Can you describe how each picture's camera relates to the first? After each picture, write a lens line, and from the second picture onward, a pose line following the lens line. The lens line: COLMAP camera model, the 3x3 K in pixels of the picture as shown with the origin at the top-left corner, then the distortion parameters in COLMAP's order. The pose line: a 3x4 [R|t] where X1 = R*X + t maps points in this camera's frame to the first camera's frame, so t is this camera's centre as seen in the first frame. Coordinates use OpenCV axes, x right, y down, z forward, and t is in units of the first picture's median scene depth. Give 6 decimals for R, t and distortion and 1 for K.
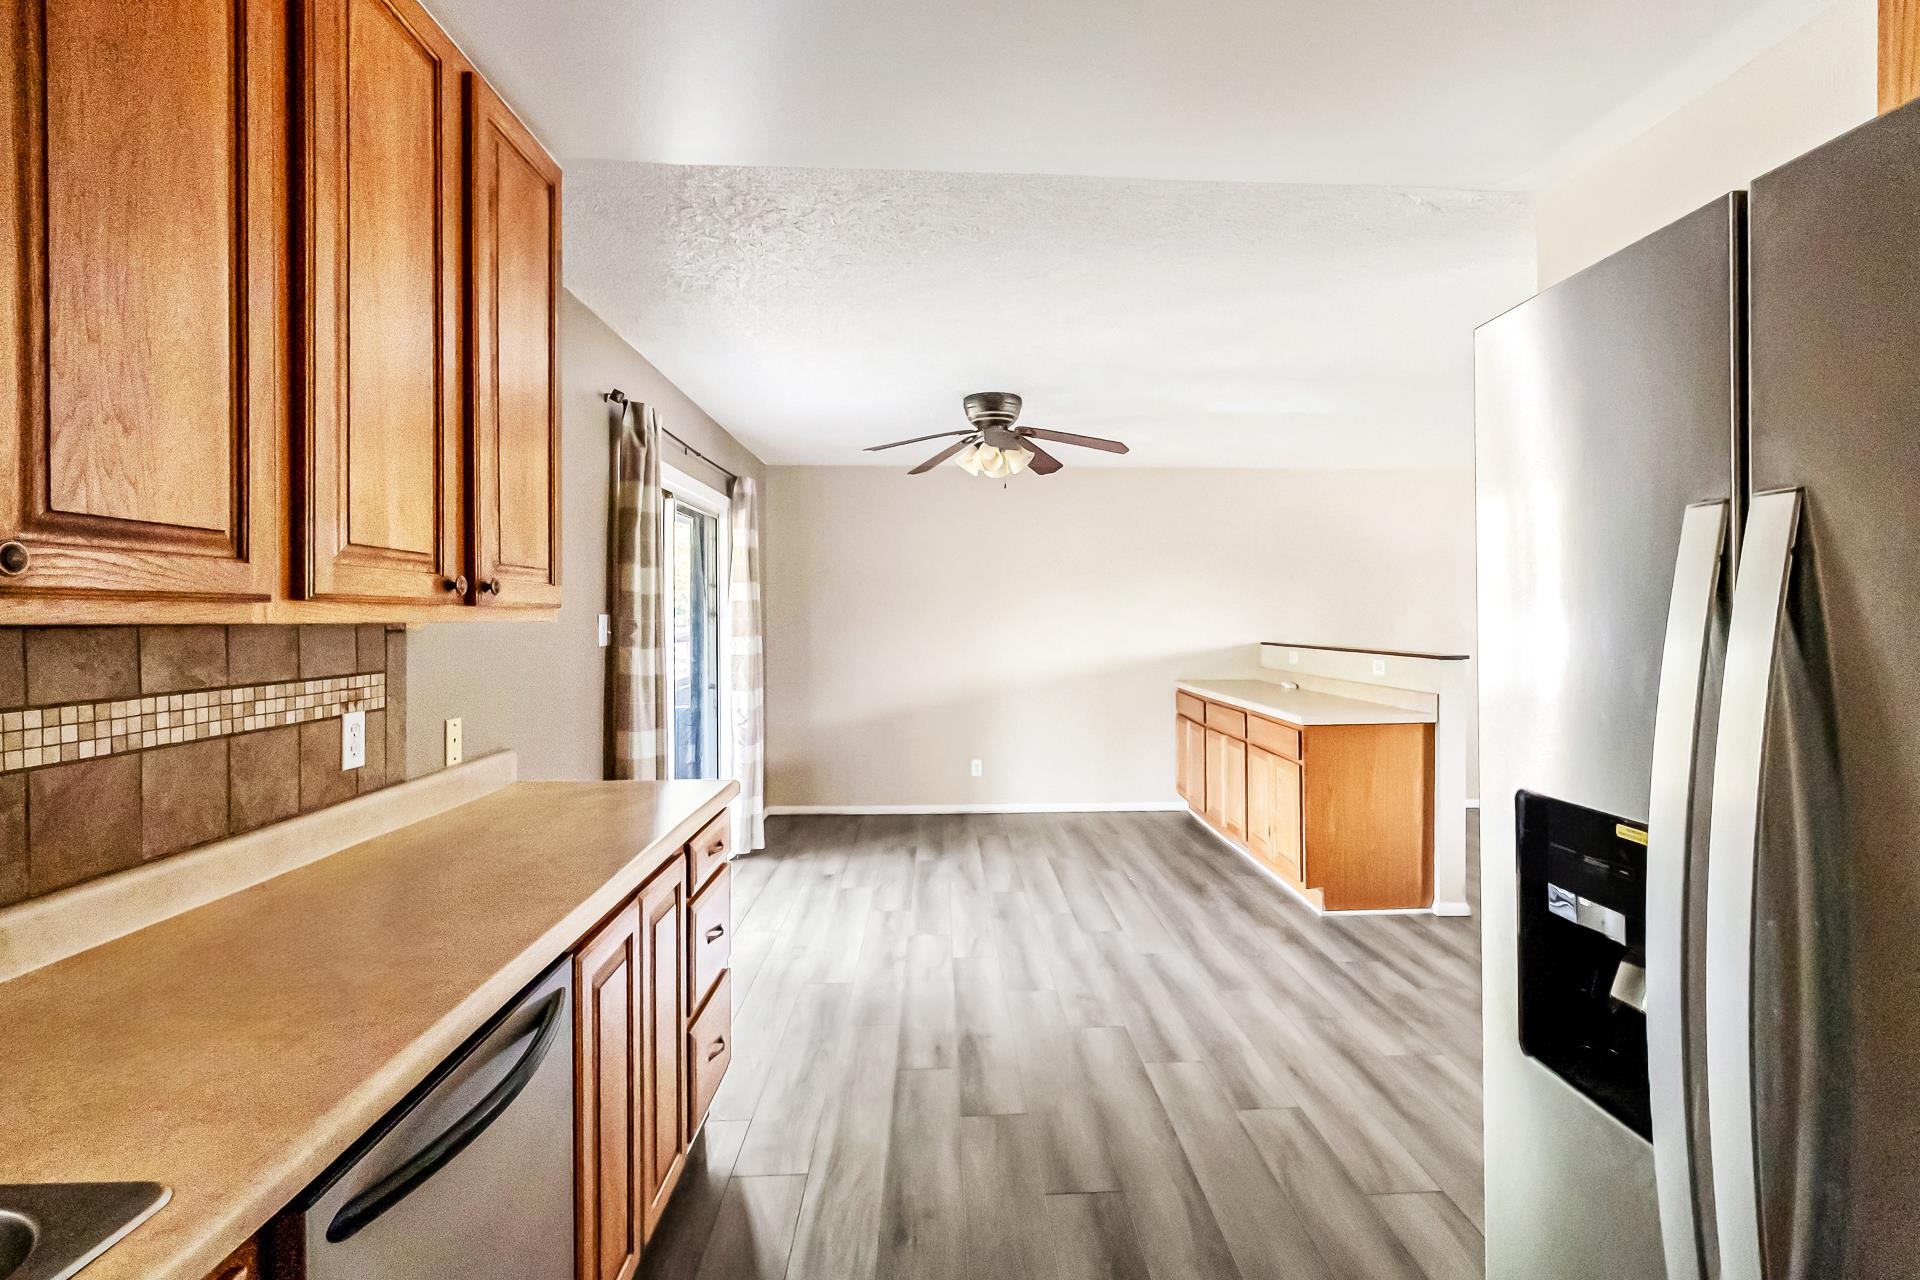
lens RADIAL K [[909.7, 0, 961.4], [0, 909.7, 624.9], [0, 0, 1]] dist [0.000905, 0.000093]
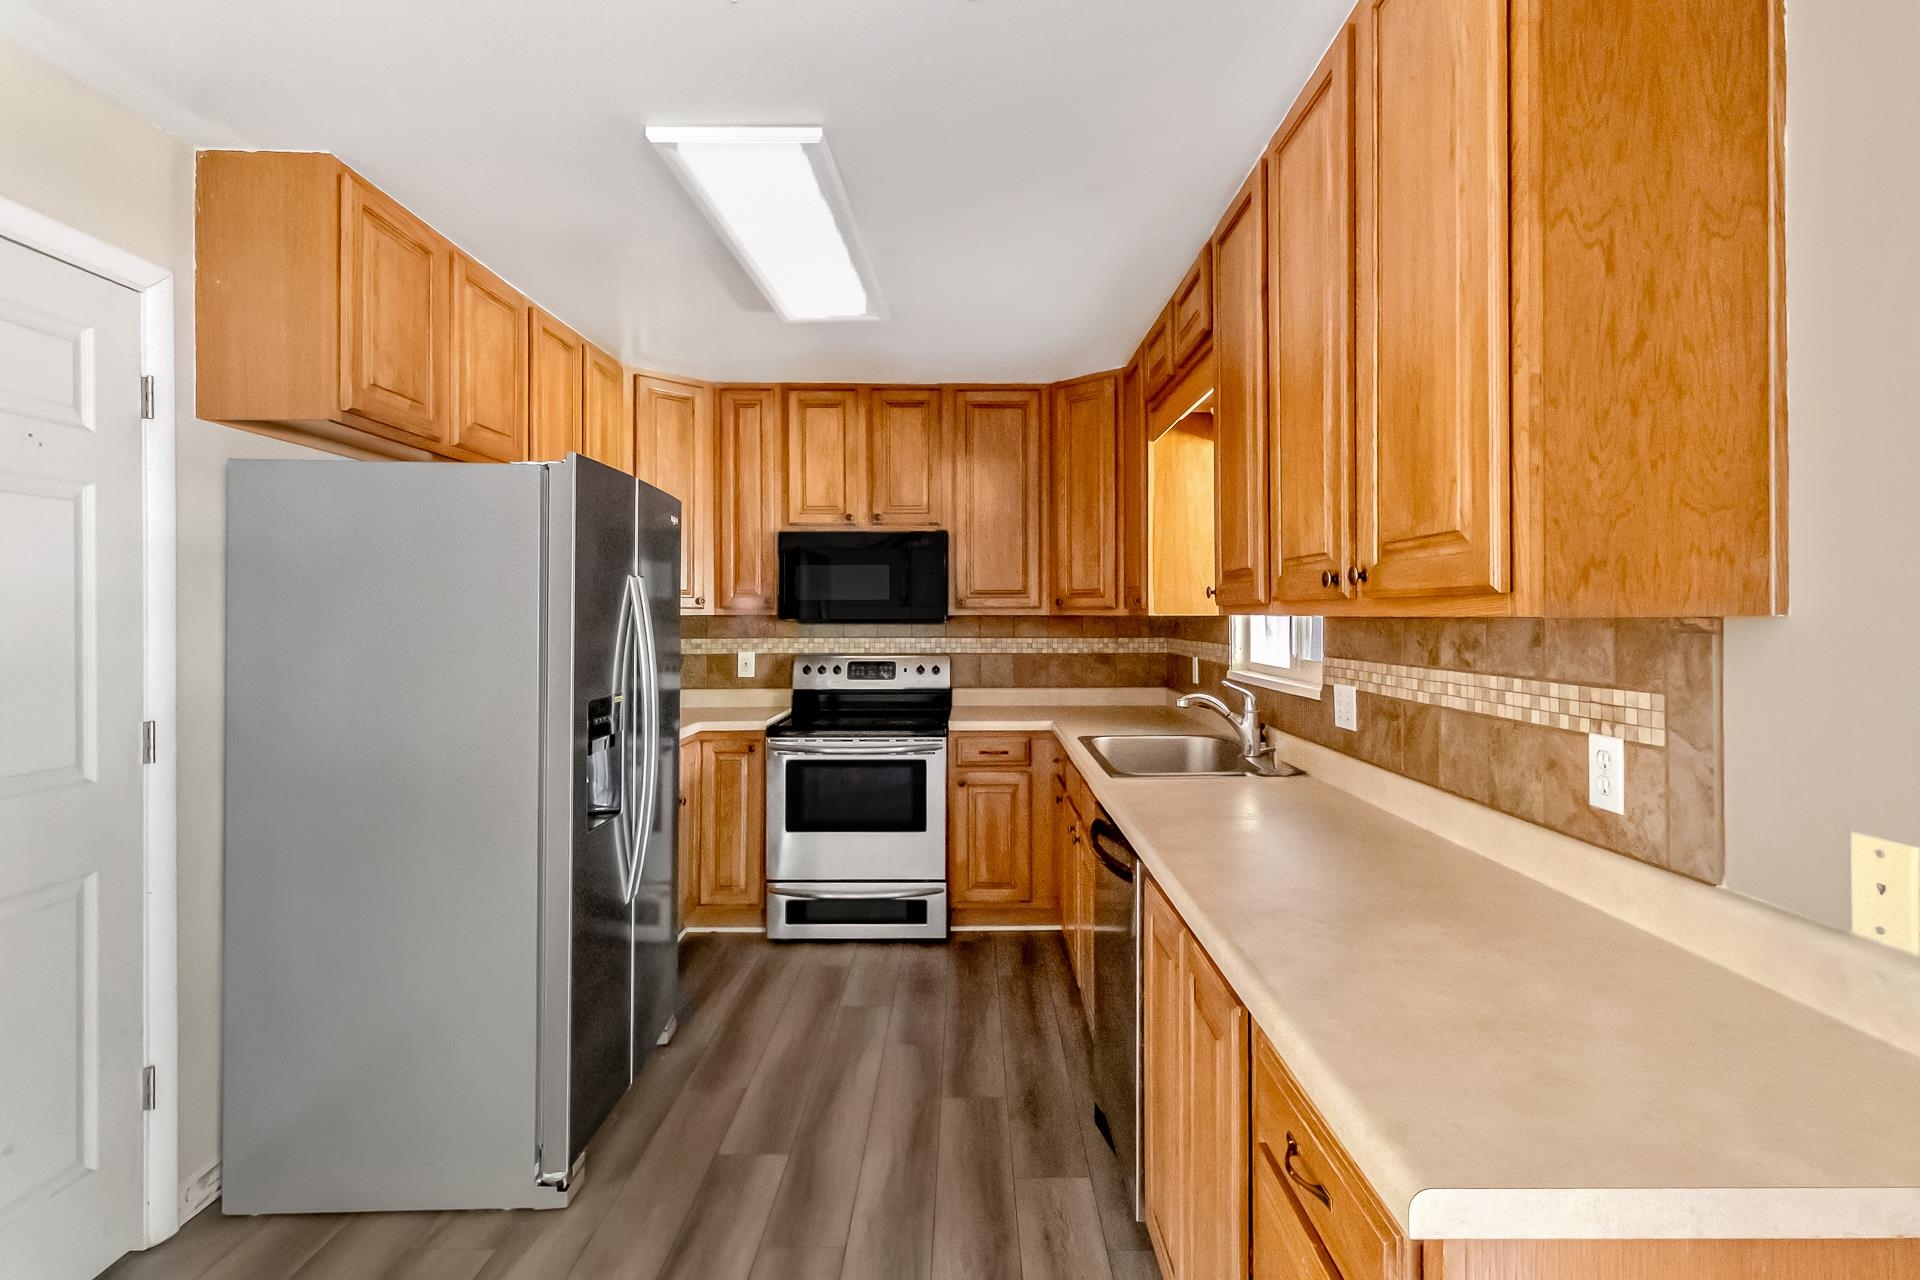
lens RADIAL K [[909.7, 0, 964.0], [0, 909.7, 622.1], [0, 0, 1]] dist [0.000905, 0.000093]
pose [[-0.999343, 0.000903, 0.036239, -0.181494], [0.001429, 0.999894, 0.014493, -0.010130], [-0.036223, 0.014535, -0.999238, 1.921873]]
